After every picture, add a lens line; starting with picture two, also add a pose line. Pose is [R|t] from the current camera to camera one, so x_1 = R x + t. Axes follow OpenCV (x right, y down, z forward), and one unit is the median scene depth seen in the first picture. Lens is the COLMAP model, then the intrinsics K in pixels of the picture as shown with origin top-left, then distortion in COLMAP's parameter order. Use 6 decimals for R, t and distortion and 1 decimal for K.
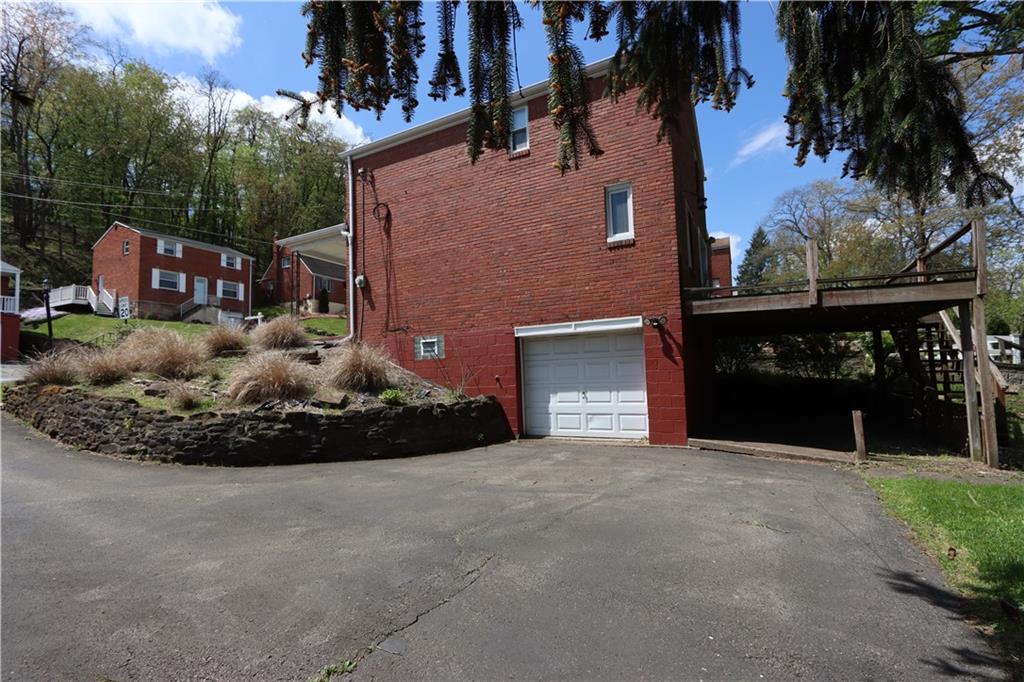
lens RADIAL K [[478.2, 0, 510.4], [0, 478.2, 344.8], [0, 0, 1]] dist [-0.001185, 0.000416]
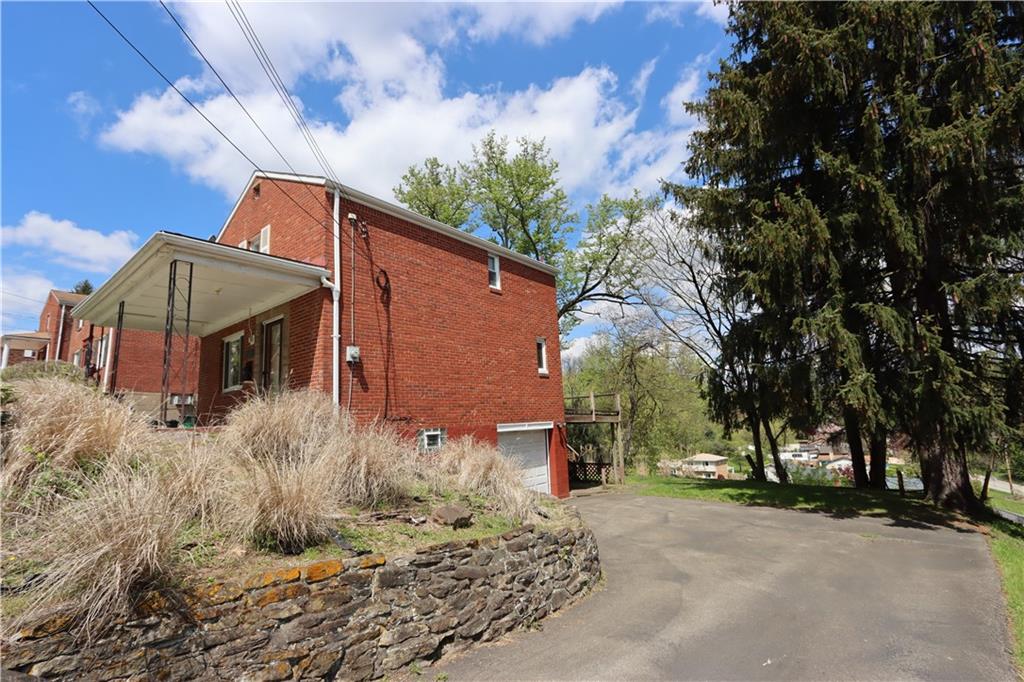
lens RADIAL K [[478.2, 0, 510.4], [0, 478.2, 344.8], [0, 0, 1]] dist [-0.001185, 0.000416]
pose [[0.191377, 0.180918, 0.964699, -1.298114], [-0.029764, 0.983483, -0.178536, -0.019371], [-0.981065, 0.005454, 0.193601, 0.755782]]
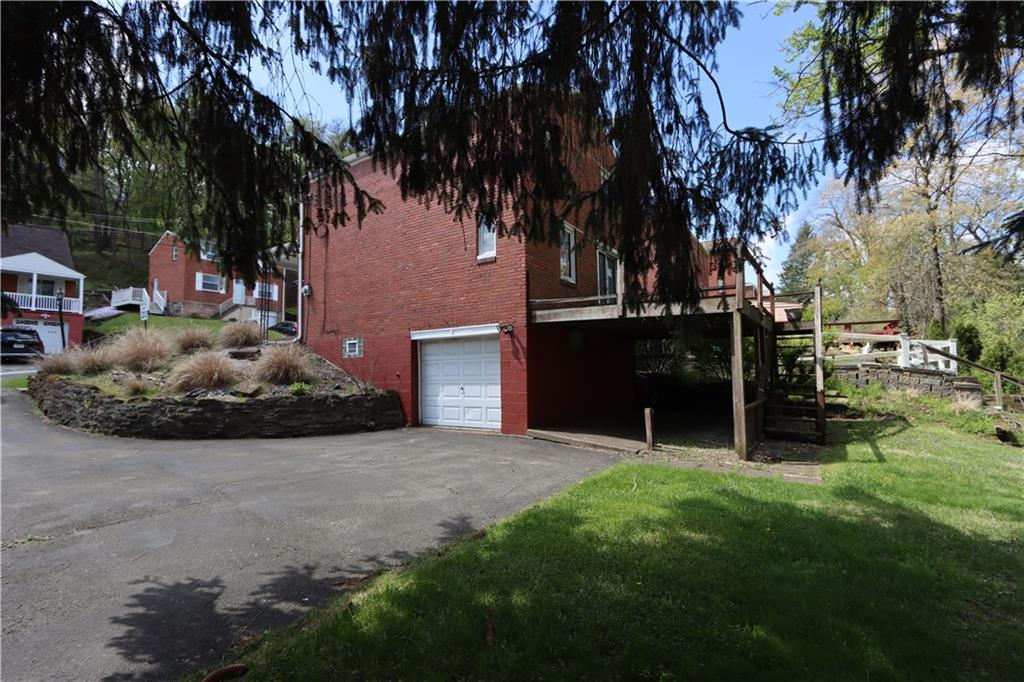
lens RADIAL K [[478.2, 0, 510.4], [0, 478.2, 344.8], [0, 0, 1]] dist [-0.001185, 0.000416]
pose [[0.994241, 0.009375, -0.106756, 0.392926], [-0.008680, 0.999938, 0.006980, -0.015096], [0.106815, -0.006013, 0.994261, -0.140409]]
